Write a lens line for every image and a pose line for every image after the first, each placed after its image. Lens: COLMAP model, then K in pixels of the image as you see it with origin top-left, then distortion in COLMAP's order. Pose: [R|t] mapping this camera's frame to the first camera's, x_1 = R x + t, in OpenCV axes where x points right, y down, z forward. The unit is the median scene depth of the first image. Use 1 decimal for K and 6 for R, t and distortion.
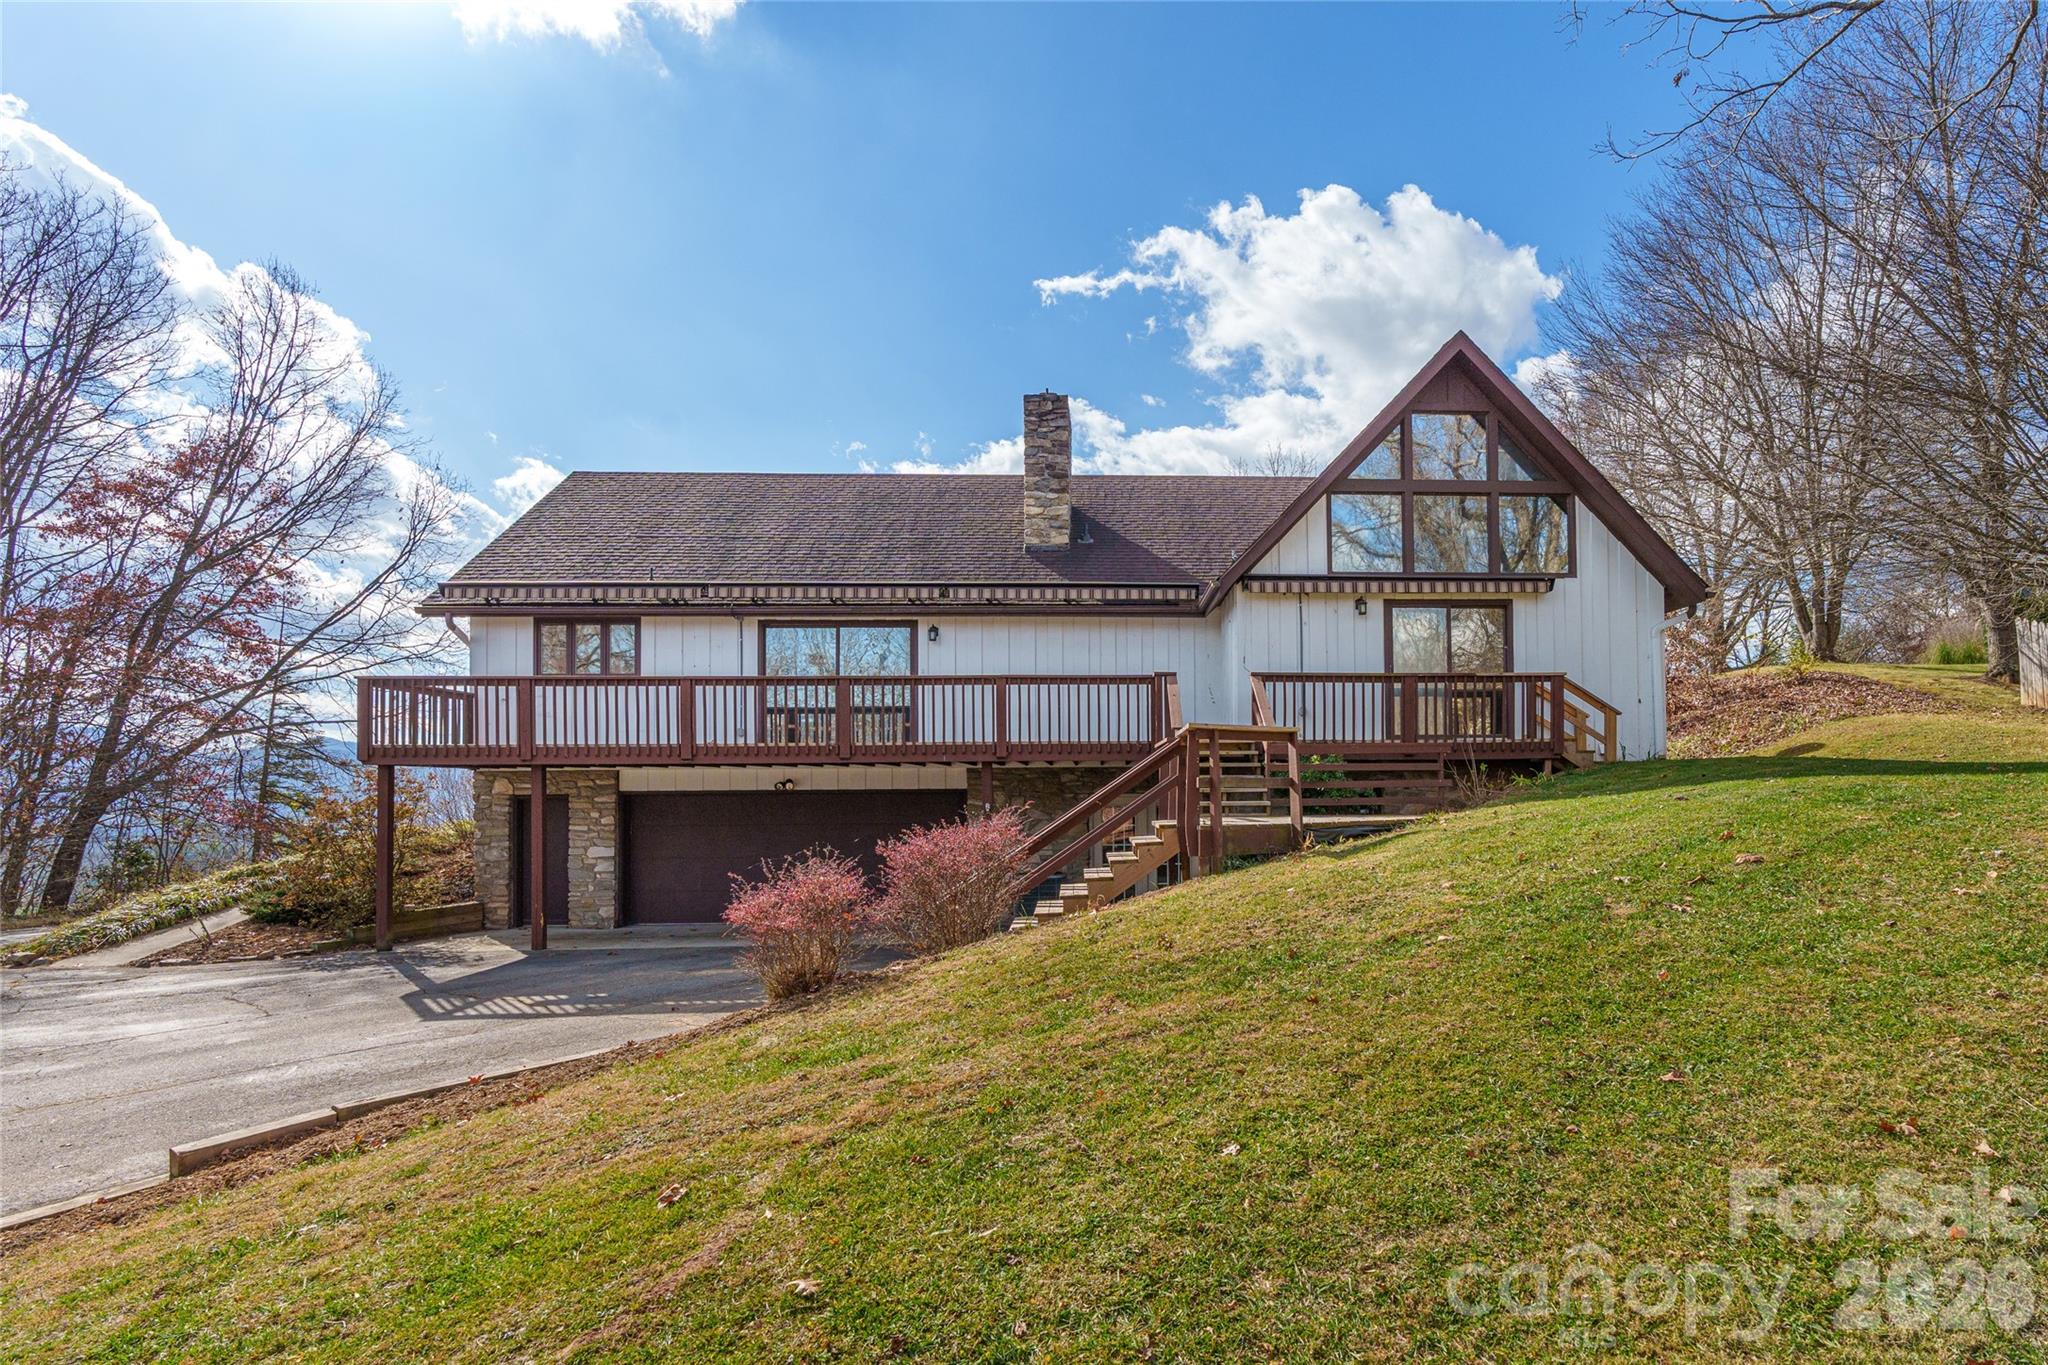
lens RADIAL K [[1006.1, 0, 1137.5], [0, 1006.1, 770.3], [0, 0, 1]] dist [-0.005220, 0.000999]
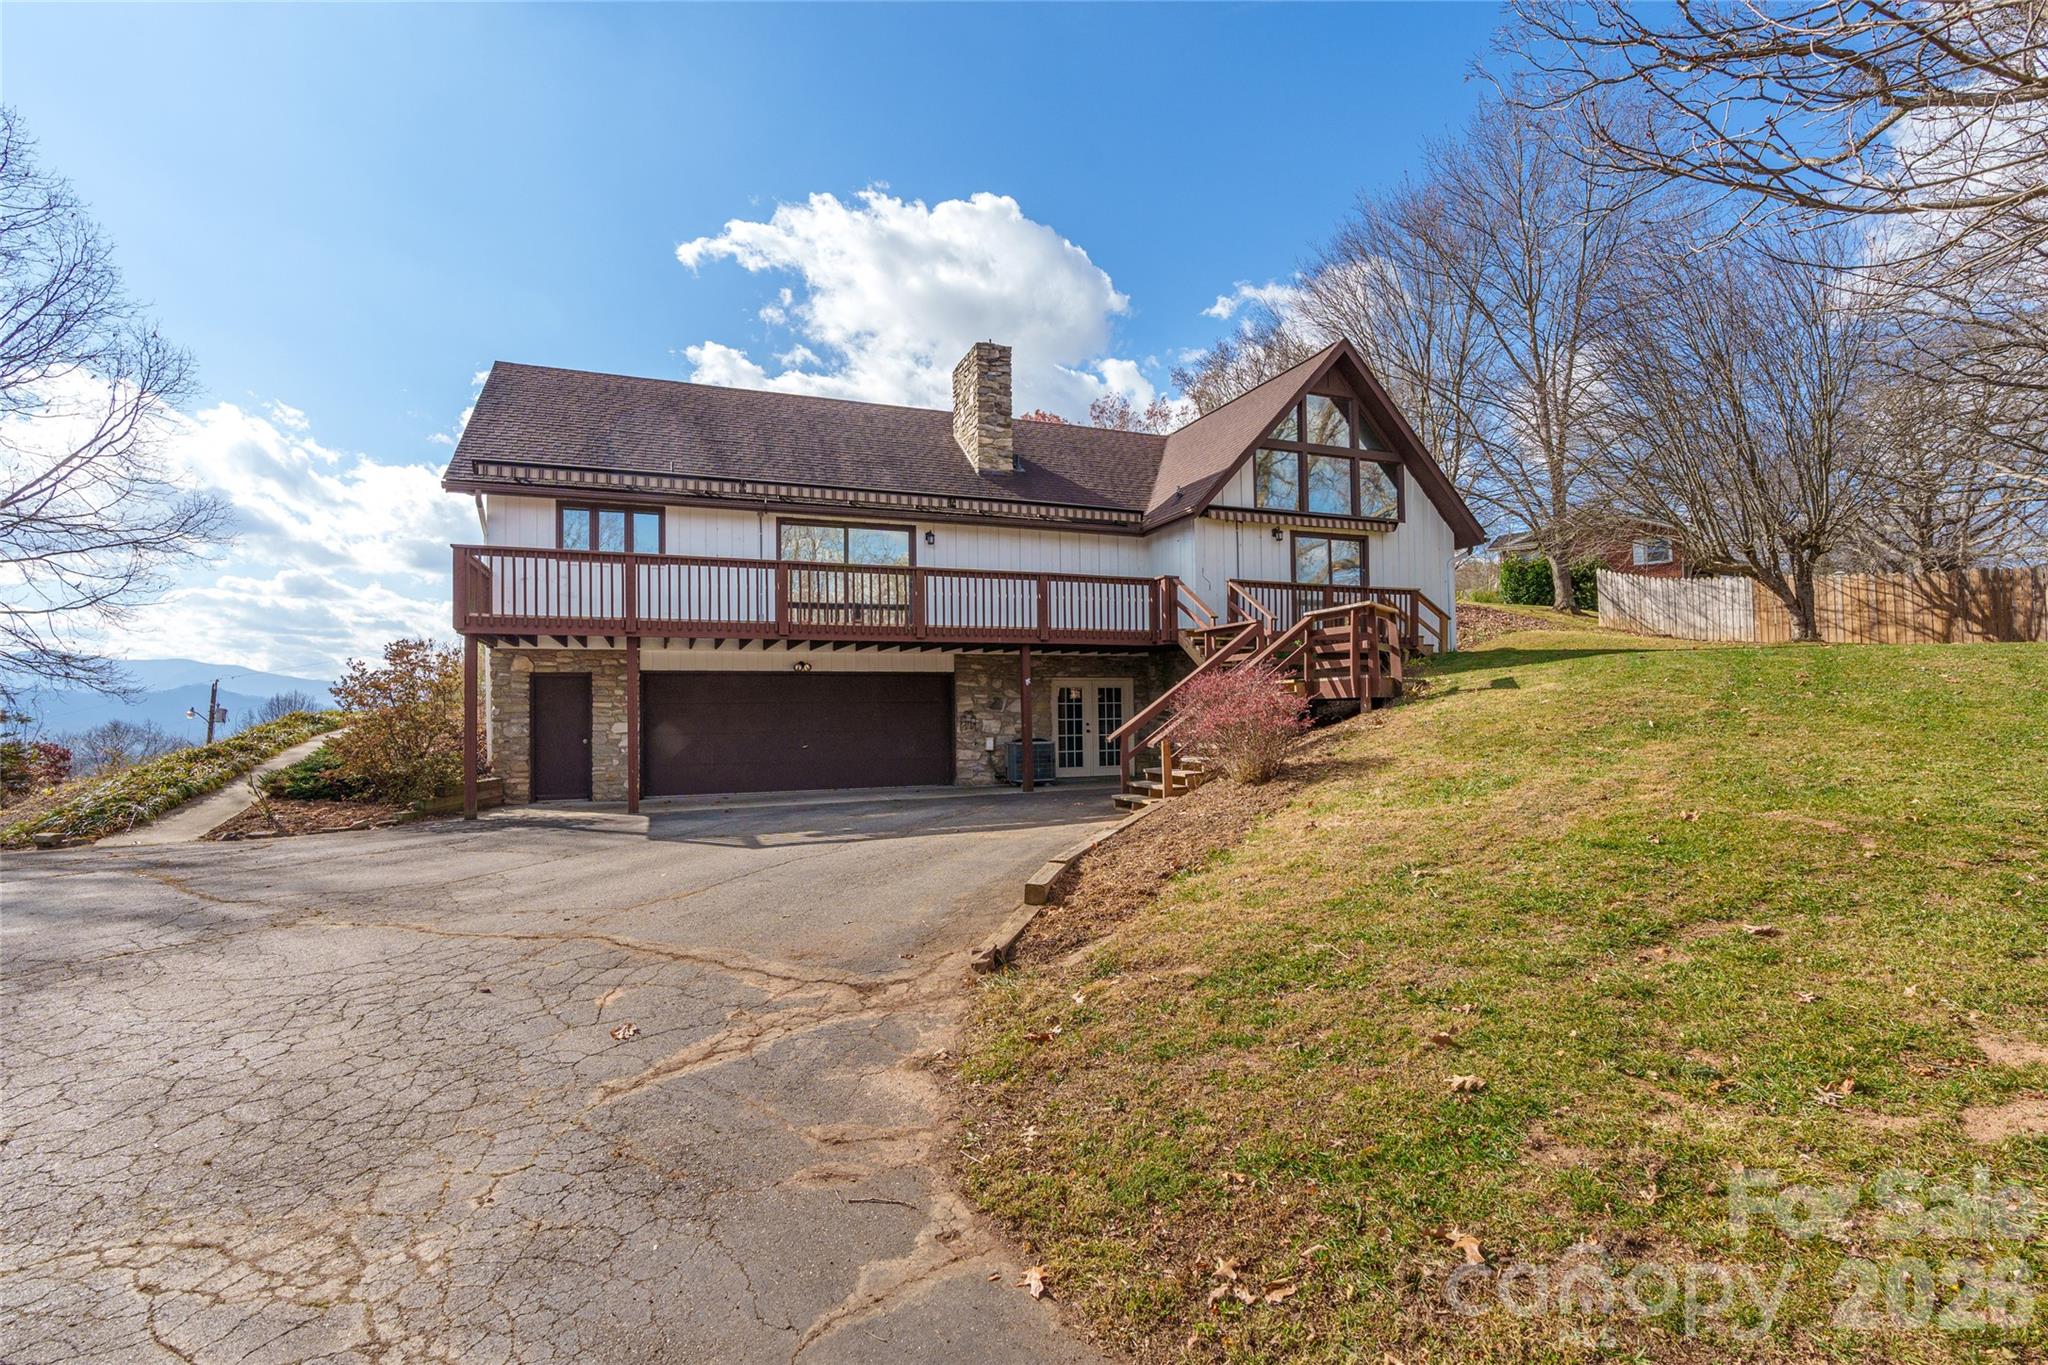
lens RADIAL K [[921.0, 0, 1011.7], [0, 921.0, 683.6], [0, 0, 1]] dist [-0.001497, -0.000251]
pose [[0.948180, 0.006025, 0.317676, -0.467118], [-0.000483, 0.999846, -0.017521, 0.052859], [-0.317733, 0.016460, 0.948037, -0.037744]]
